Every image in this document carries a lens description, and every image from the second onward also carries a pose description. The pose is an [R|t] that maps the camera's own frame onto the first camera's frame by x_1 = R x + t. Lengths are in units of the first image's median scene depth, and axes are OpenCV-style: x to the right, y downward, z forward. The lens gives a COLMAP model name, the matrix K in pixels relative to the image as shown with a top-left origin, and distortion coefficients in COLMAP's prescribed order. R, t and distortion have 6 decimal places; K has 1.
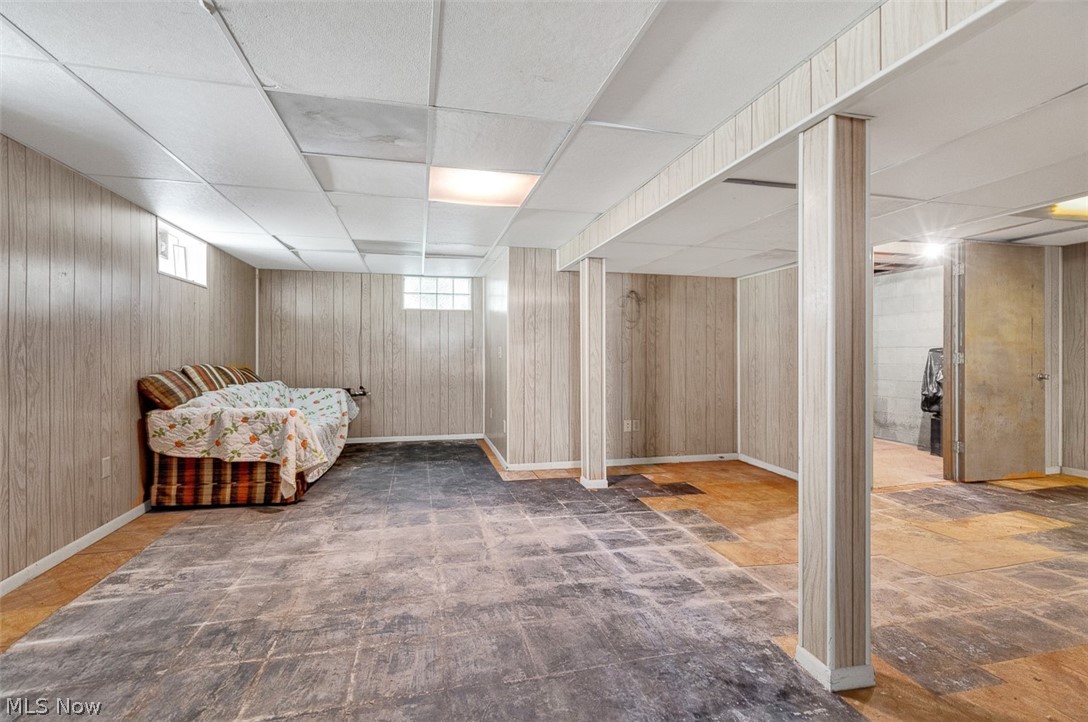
lens RADIAL K [[502.4, 0, 545.0], [0, 502.4, 357.8], [0, 0, 1]] dist [0.015187, -0.000697]
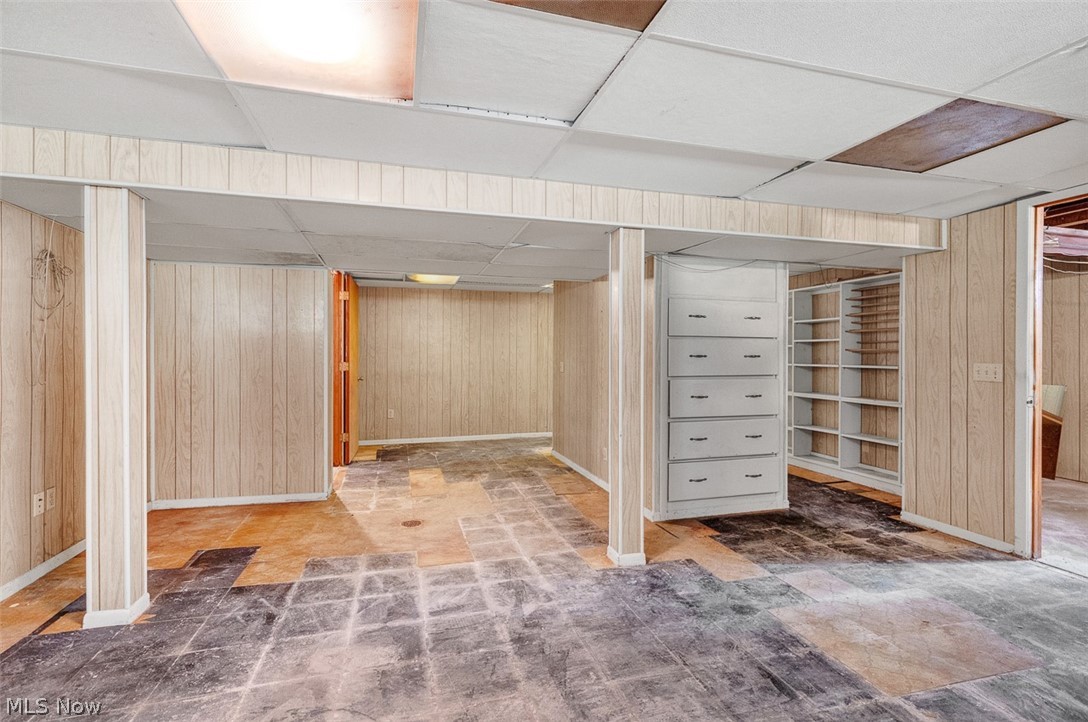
lens RADIAL K [[502.4, 0, 545.0], [0, 502.4, 357.8], [0, 0, 1]] dist [0.015187, -0.000697]
pose [[-0.037746, 0.000869, 0.999287, -0.648532], [0.004118, 0.999991, -0.000714, -0.026874], [-0.999279, 0.004088, -0.037749, 0.797315]]
